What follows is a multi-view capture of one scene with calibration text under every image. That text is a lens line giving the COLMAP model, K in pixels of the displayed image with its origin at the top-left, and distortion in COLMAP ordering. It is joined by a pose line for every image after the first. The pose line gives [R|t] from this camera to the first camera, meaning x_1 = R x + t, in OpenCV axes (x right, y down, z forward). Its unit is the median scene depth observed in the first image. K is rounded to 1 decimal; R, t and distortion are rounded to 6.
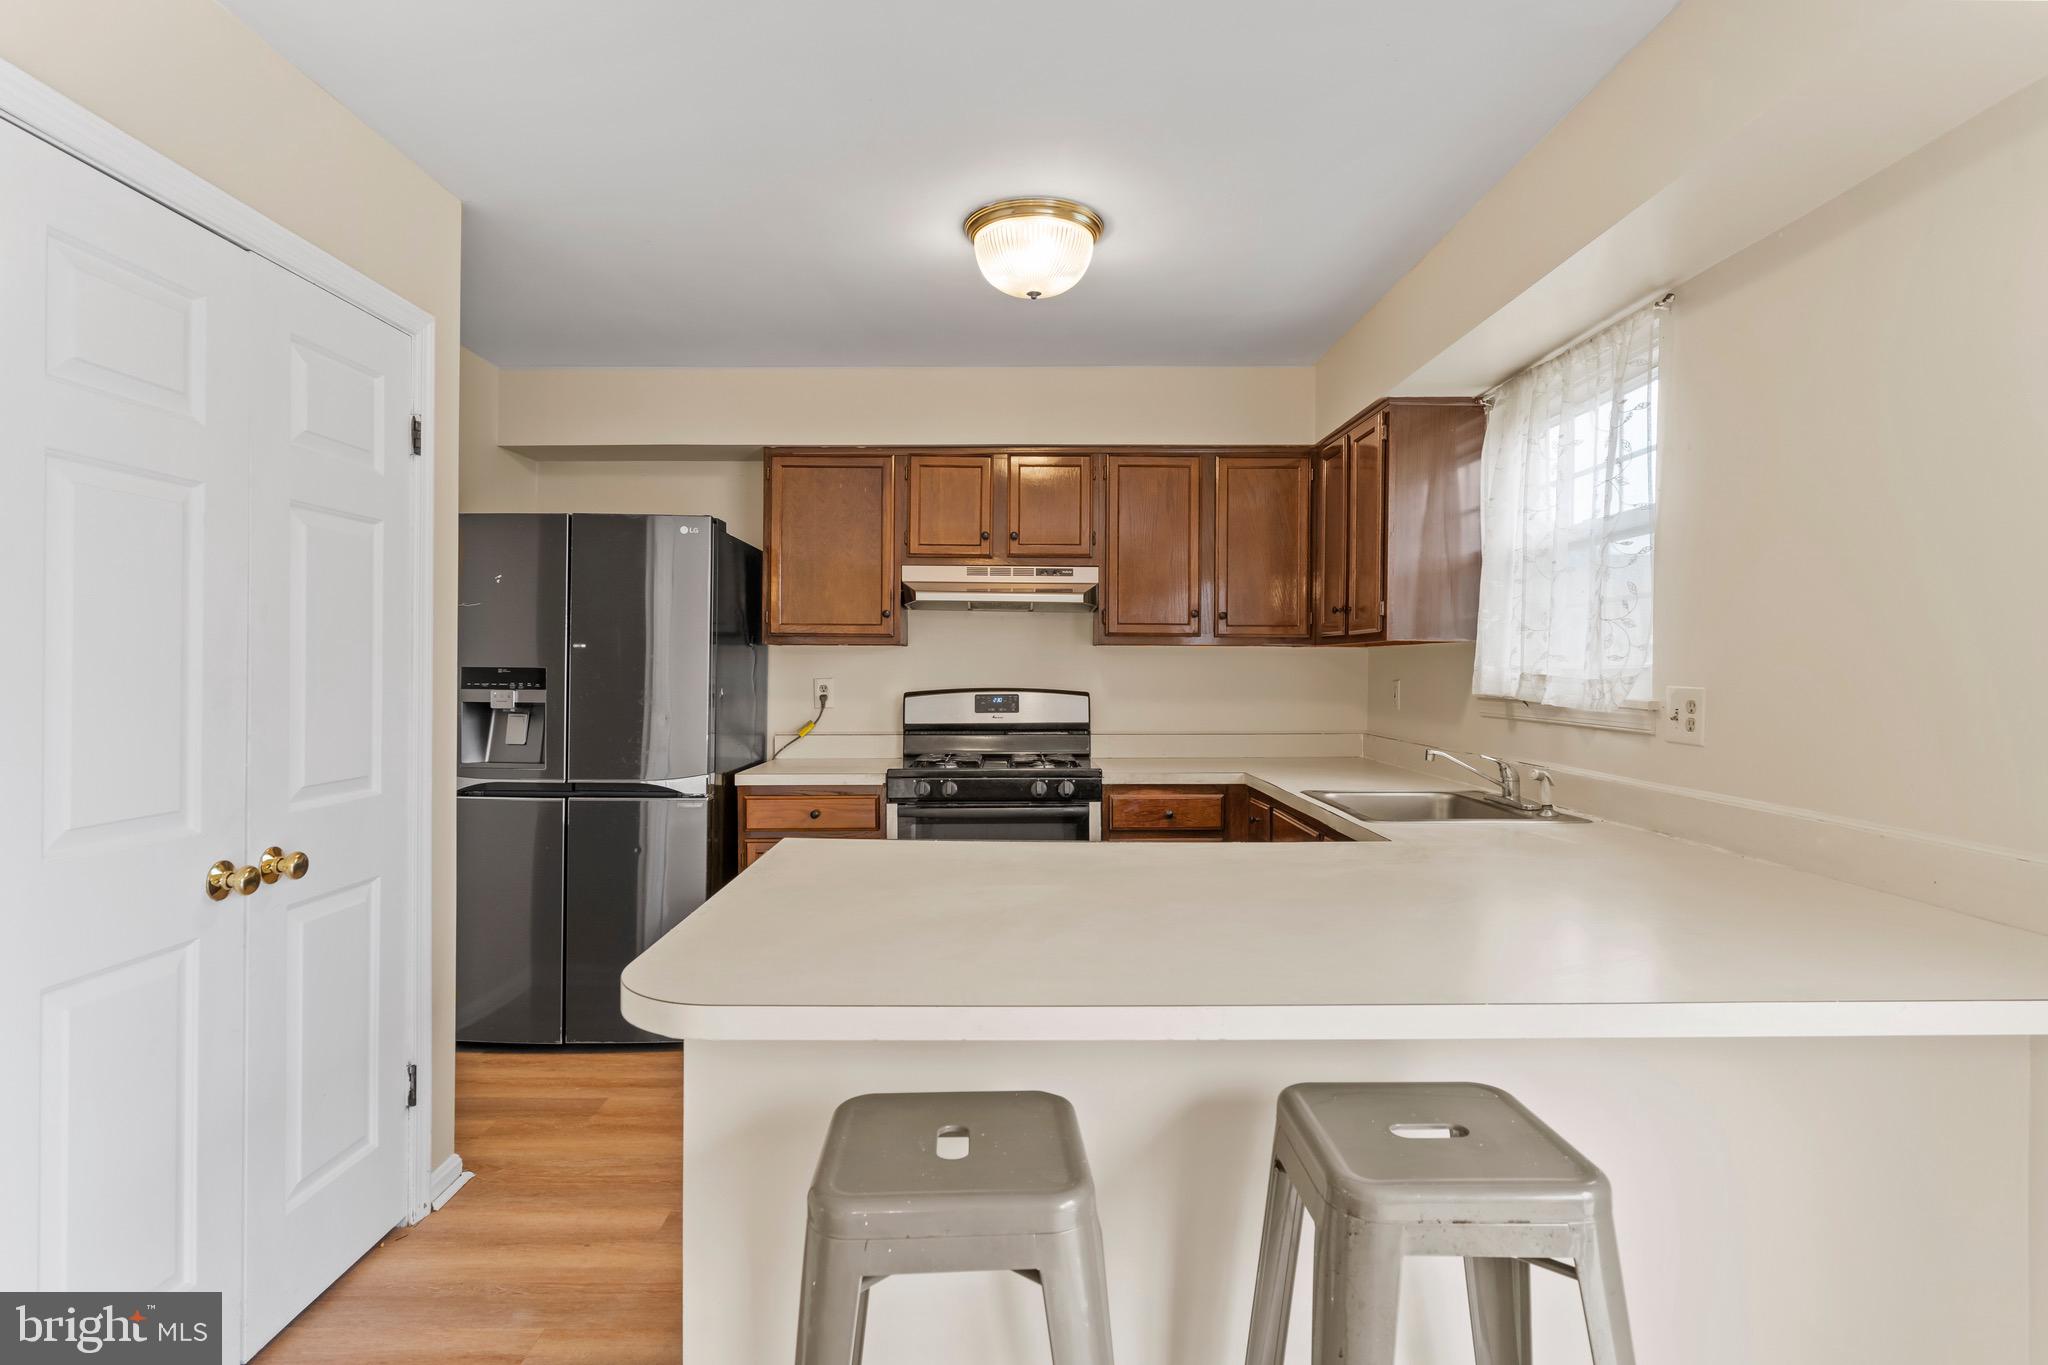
lens RADIAL K [[1045.6, 0, 1017.3], [0, 1045.6, 670.0], [0, 0, 1]] dist [-0.018775, 0.000121]
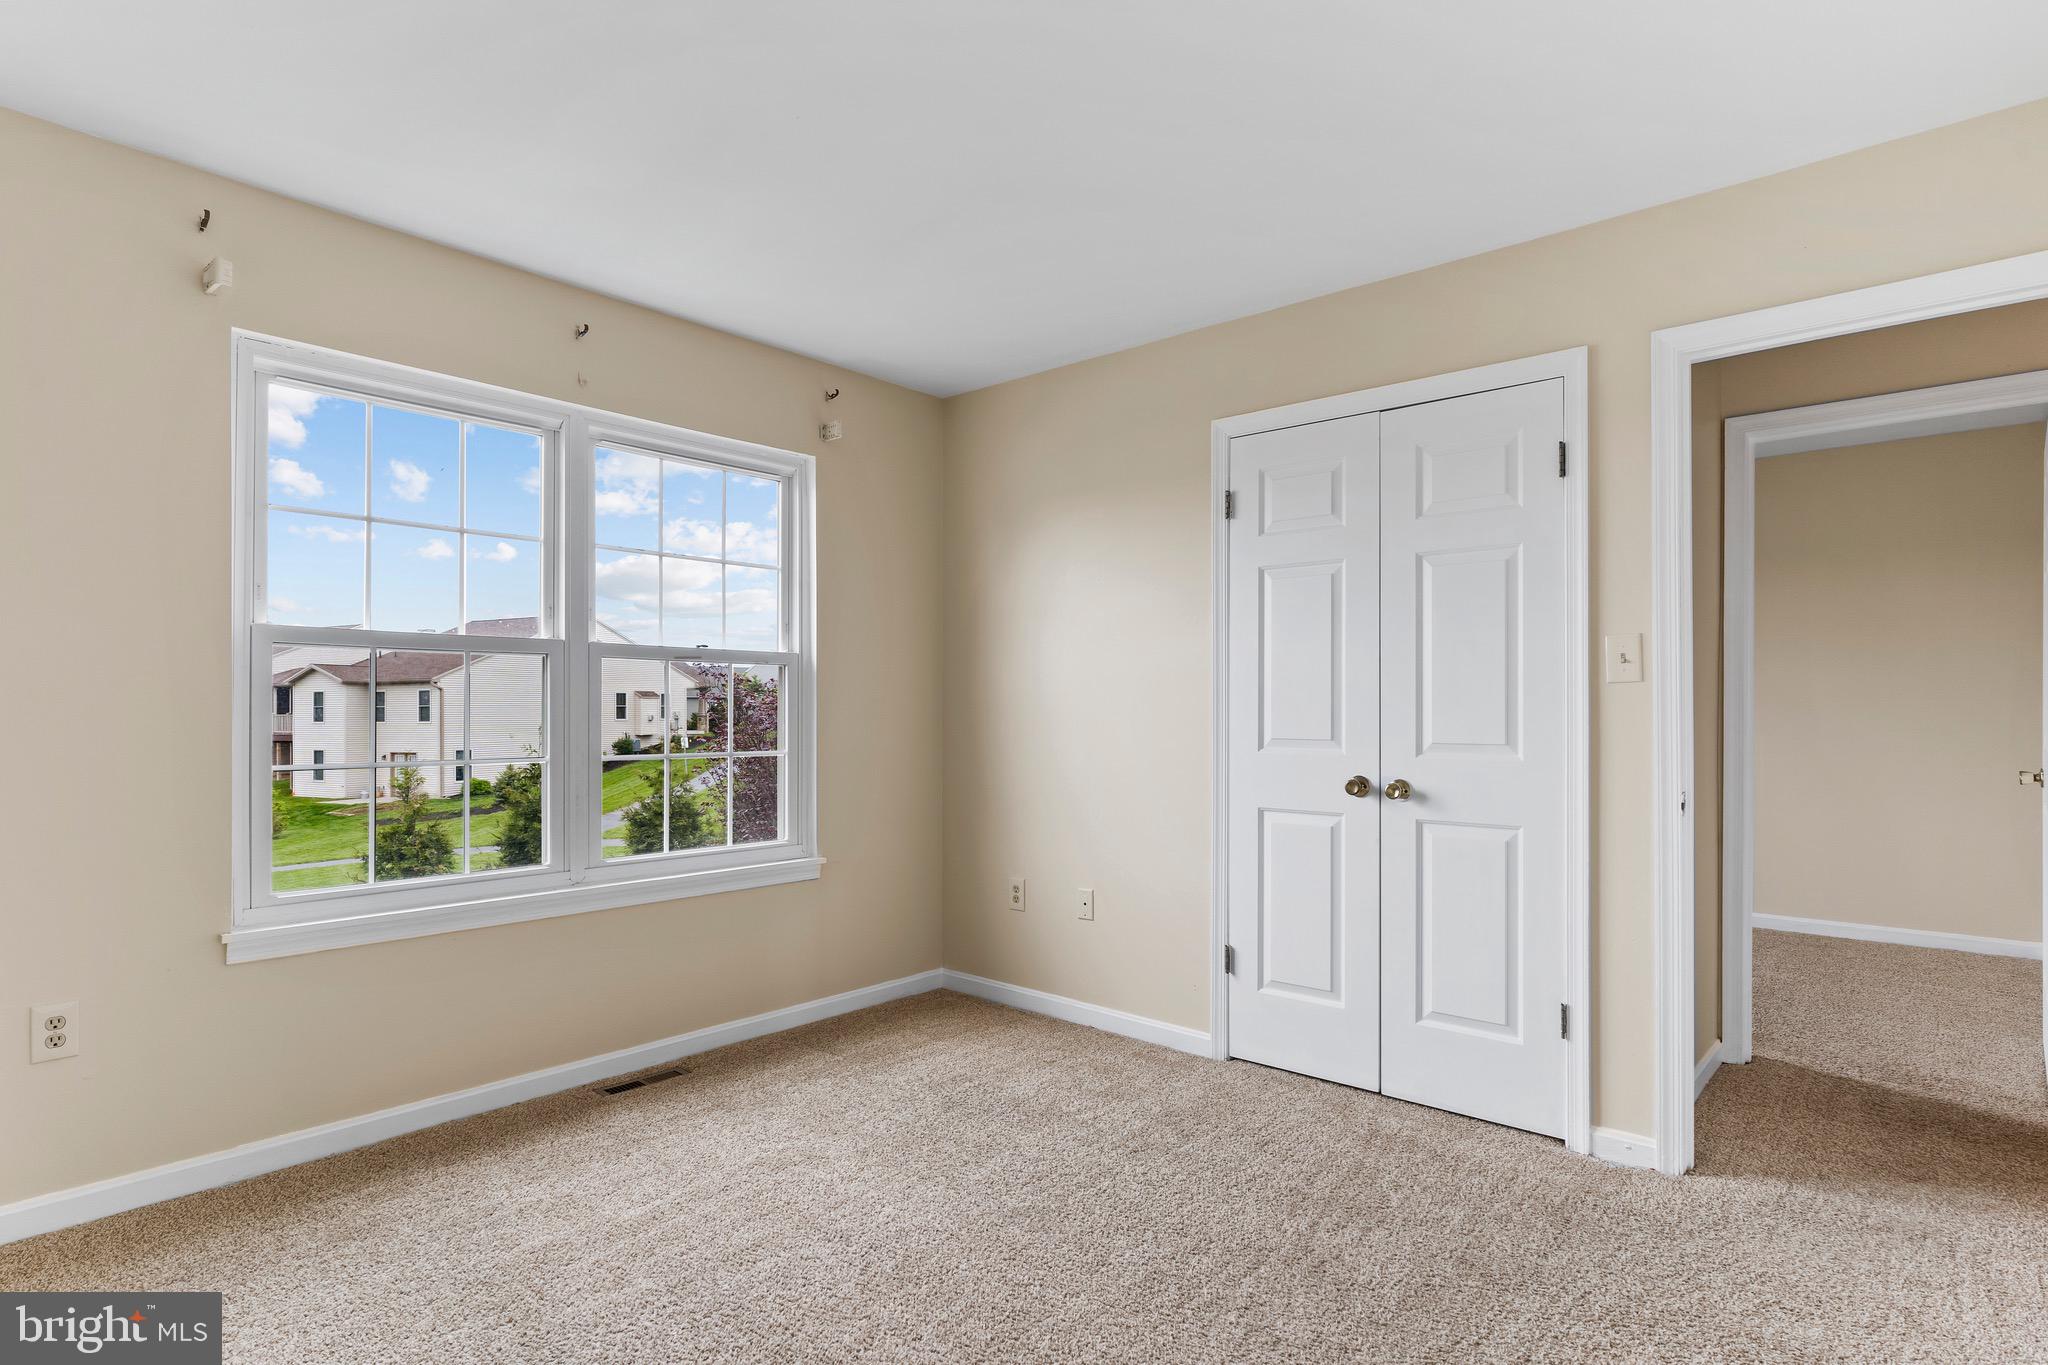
lens RADIAL K [[1046.3, 0, 1020.1], [0, 1046.3, 692.8], [0, 0, 1]] dist [-0.002583, 0.000959]
pose [[-0.667585, -0.009404, -0.744474, 0.447422], [-0.010740, 0.999938, -0.003001, 0.029249], [0.744456, 0.005992, -0.667644, 0.850571]]
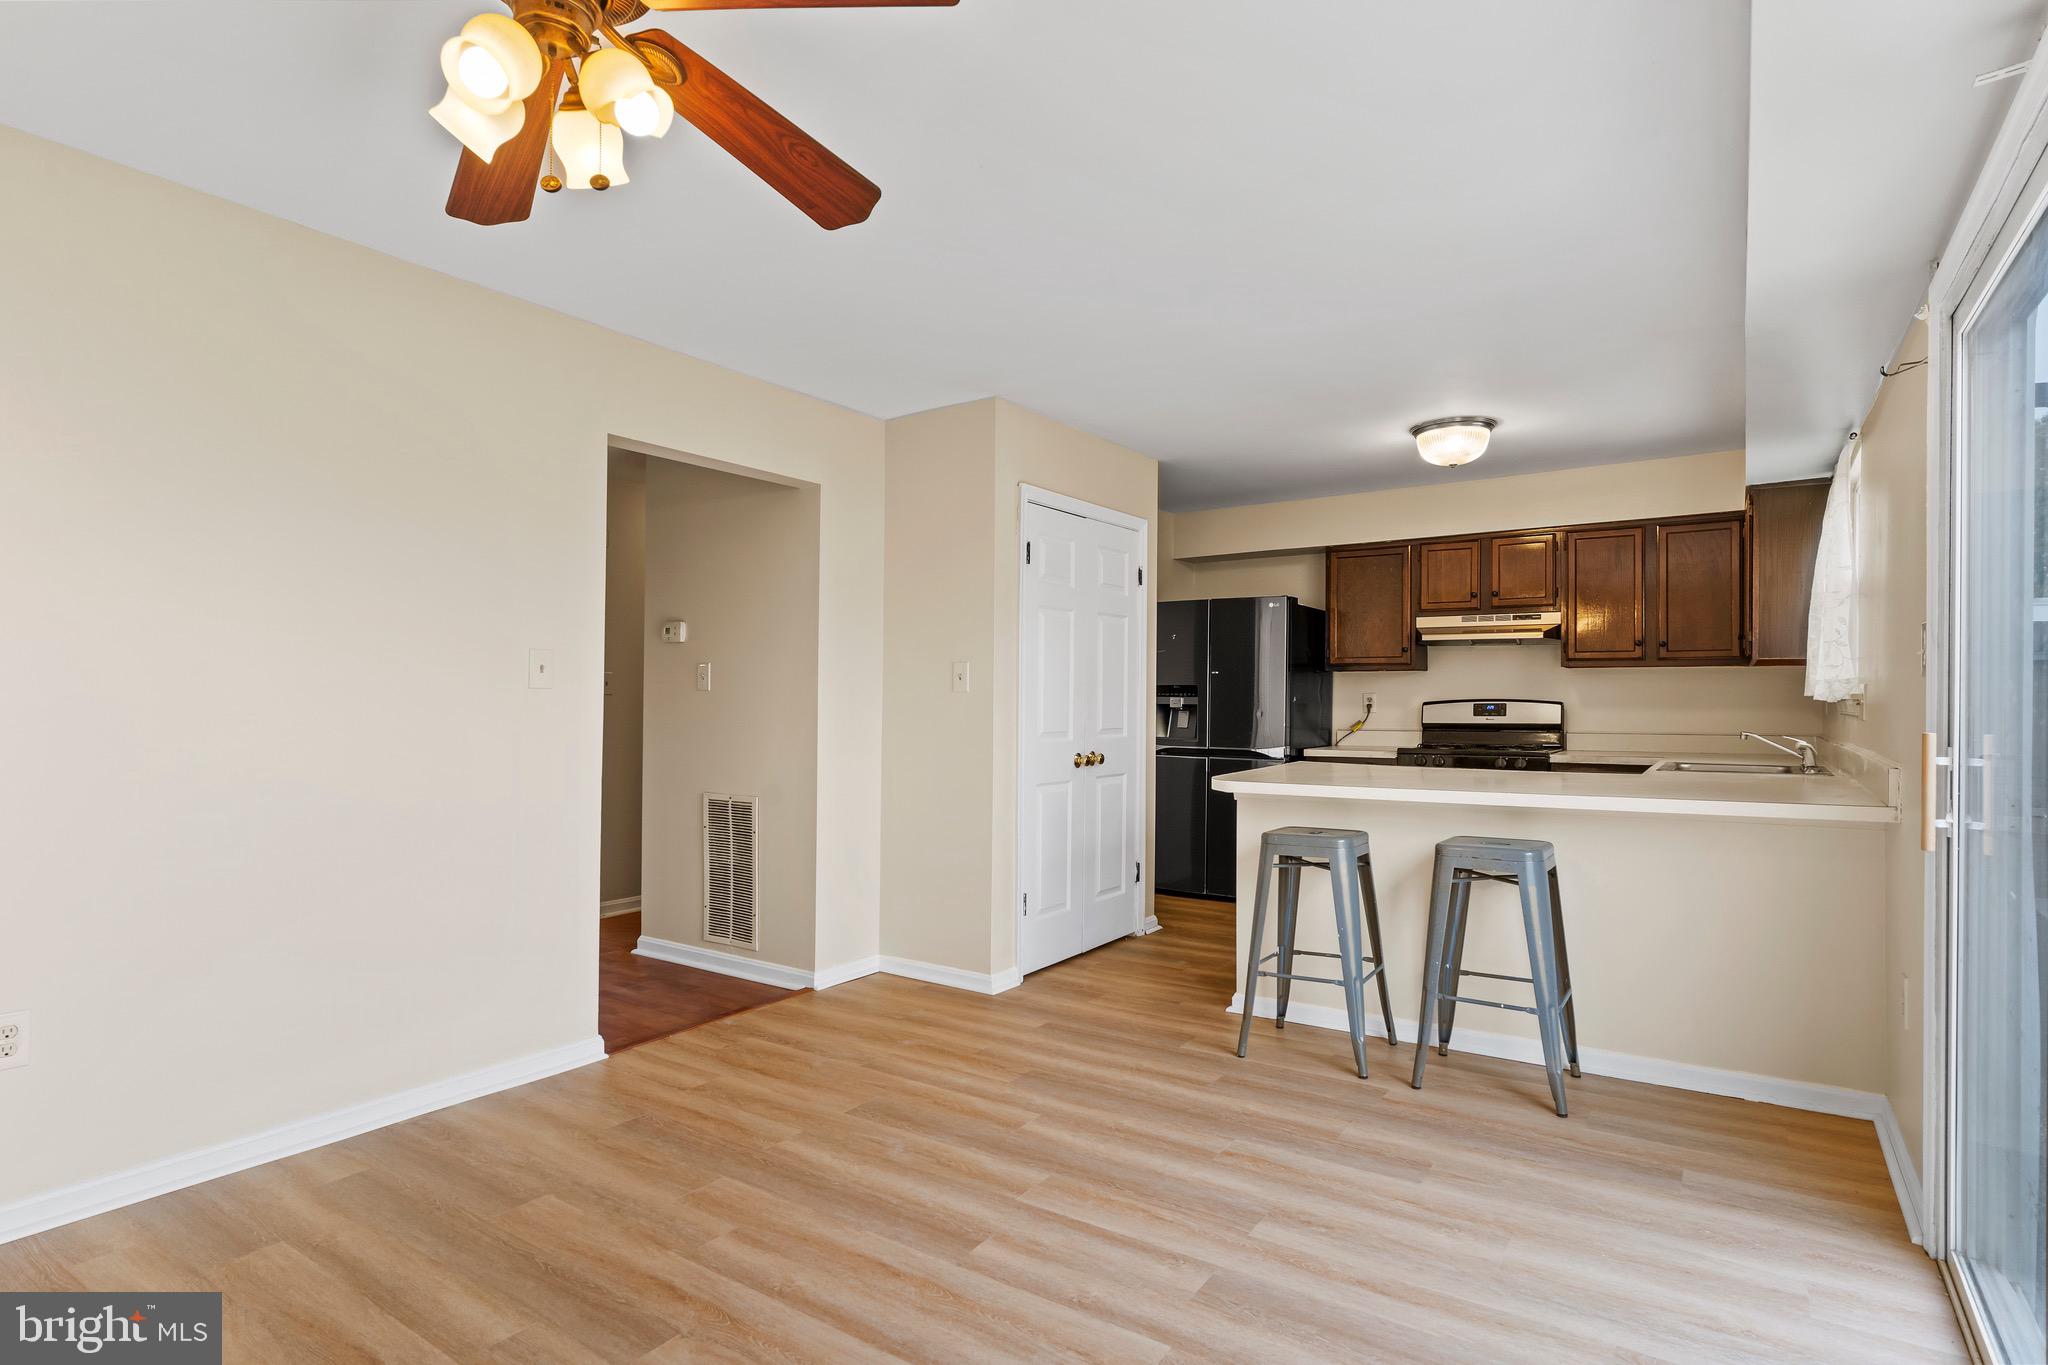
lens RADIAL K [[1049.1, 0, 1024.0], [0, 1049.1, 682.5], [0, 0, 1]] dist [-0.004367, 0.001085]
pose [[0.824057, -0.010665, -0.566406, 0.306366], [-0.002375, 0.999749, -0.022281, 0.032307], [0.566502, 0.019706, 0.823825, -0.623474]]
